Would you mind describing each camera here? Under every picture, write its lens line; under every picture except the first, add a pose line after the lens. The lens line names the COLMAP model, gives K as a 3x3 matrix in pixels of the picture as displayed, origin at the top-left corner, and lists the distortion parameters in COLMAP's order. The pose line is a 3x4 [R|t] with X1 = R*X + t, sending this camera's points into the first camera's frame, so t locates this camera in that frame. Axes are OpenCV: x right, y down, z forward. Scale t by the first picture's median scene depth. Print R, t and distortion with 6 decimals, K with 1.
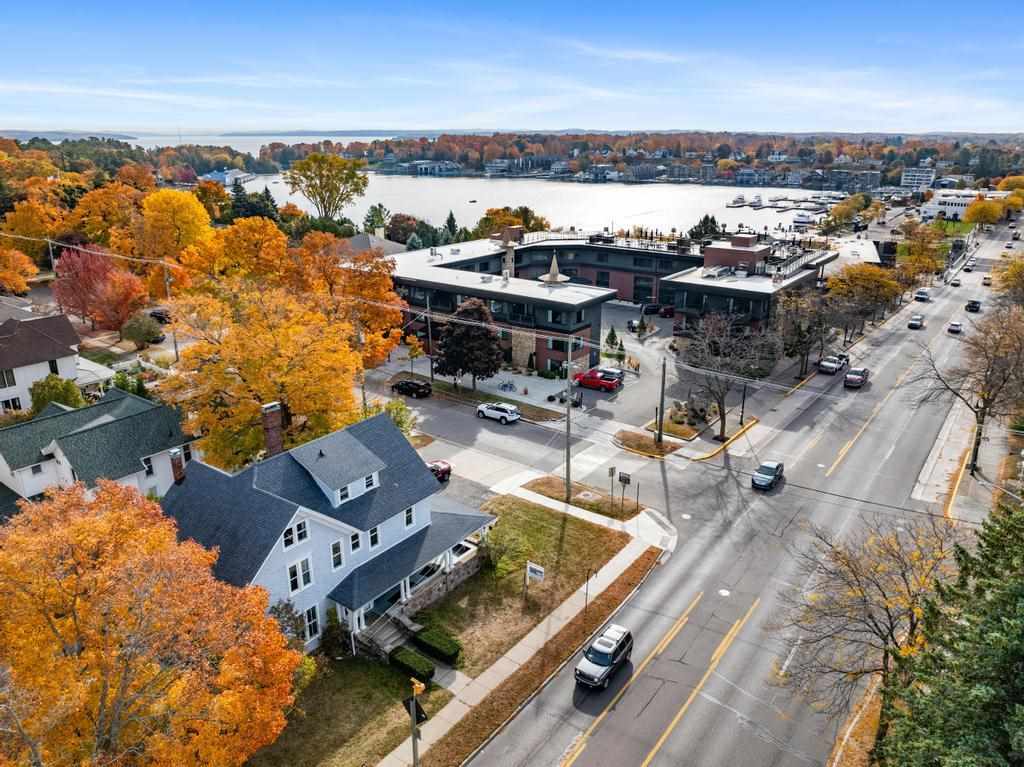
lens RADIAL K [[734.5, 0, 512.0], [0, 734.5, 383.5], [0, 0, 1]] dist [-0.032161, 0.000041]
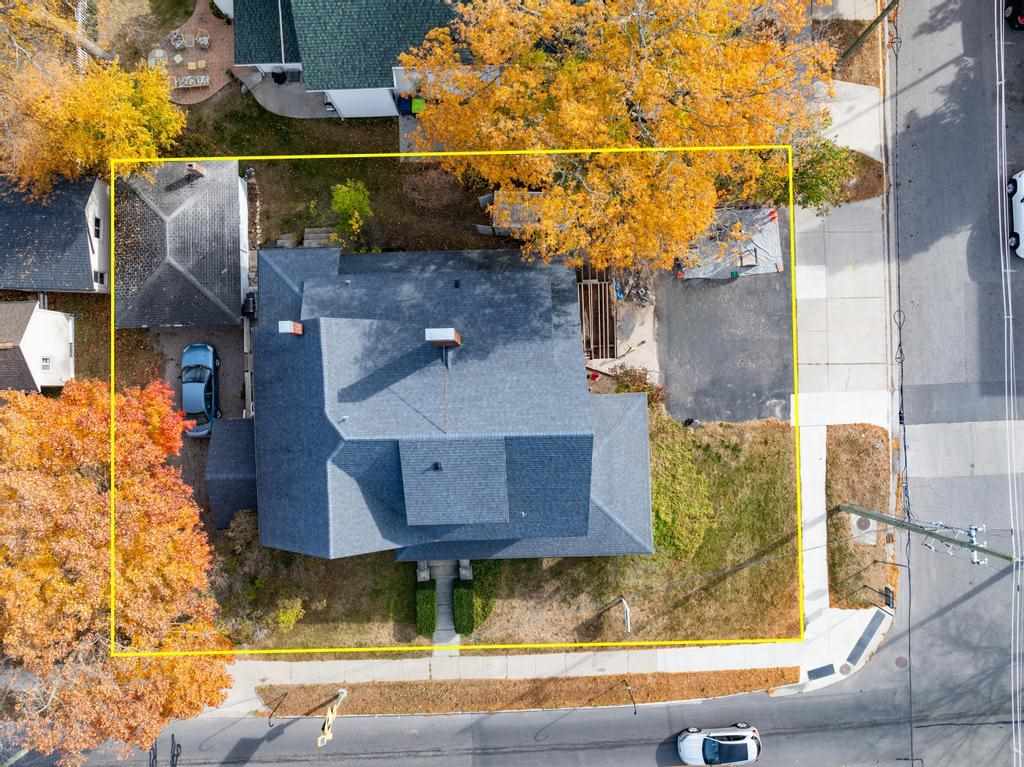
lens RADIAL K [[734.5, 0, 512.0], [0, 734.5, 383.5], [0, 0, 1]] dist [-0.032161, 0.000041]
pose [[0.623939, 0.781334, 0.014757, -0.299961], [-0.255237, 0.185900, 0.948839, -0.608562], [0.738617, -0.595784, 0.315416, 0.899522]]
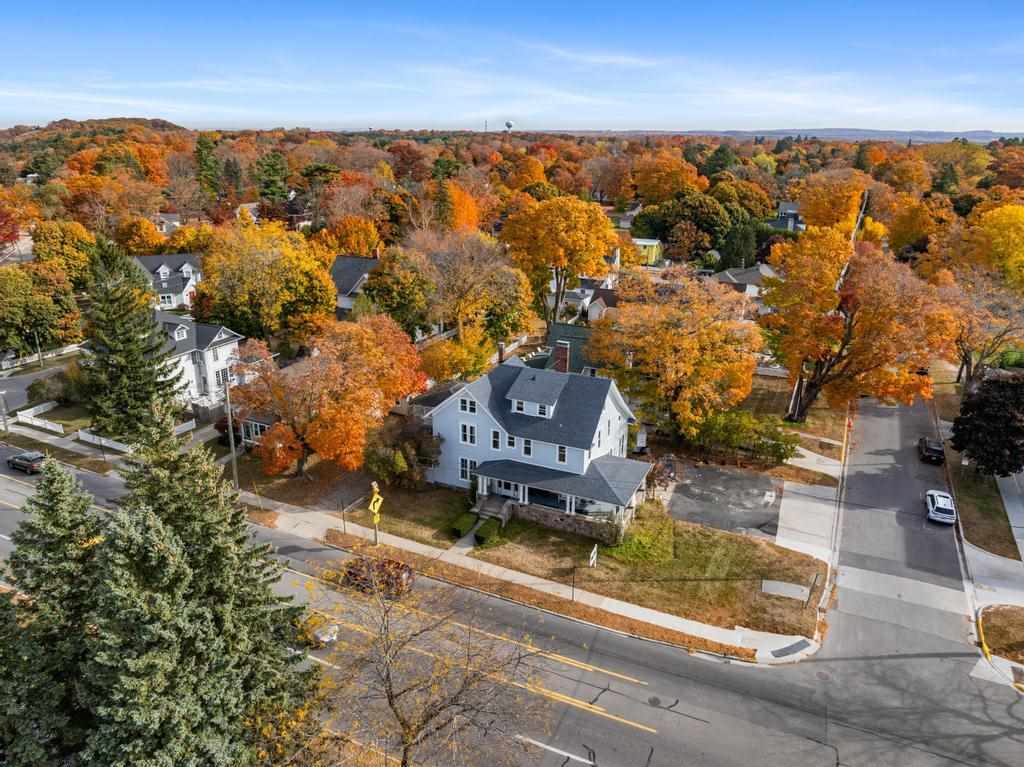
lens RADIAL K [[734.5, 0, 512.0], [0, 734.5, 383.5], [0, 0, 1]] dist [-0.032161, 0.000041]
pose [[0.196491, 0.331628, -0.922721, 1.049105], [-0.320908, 0.910988, 0.259074, -0.248788], [0.926504, 0.245203, 0.285423, 0.574446]]
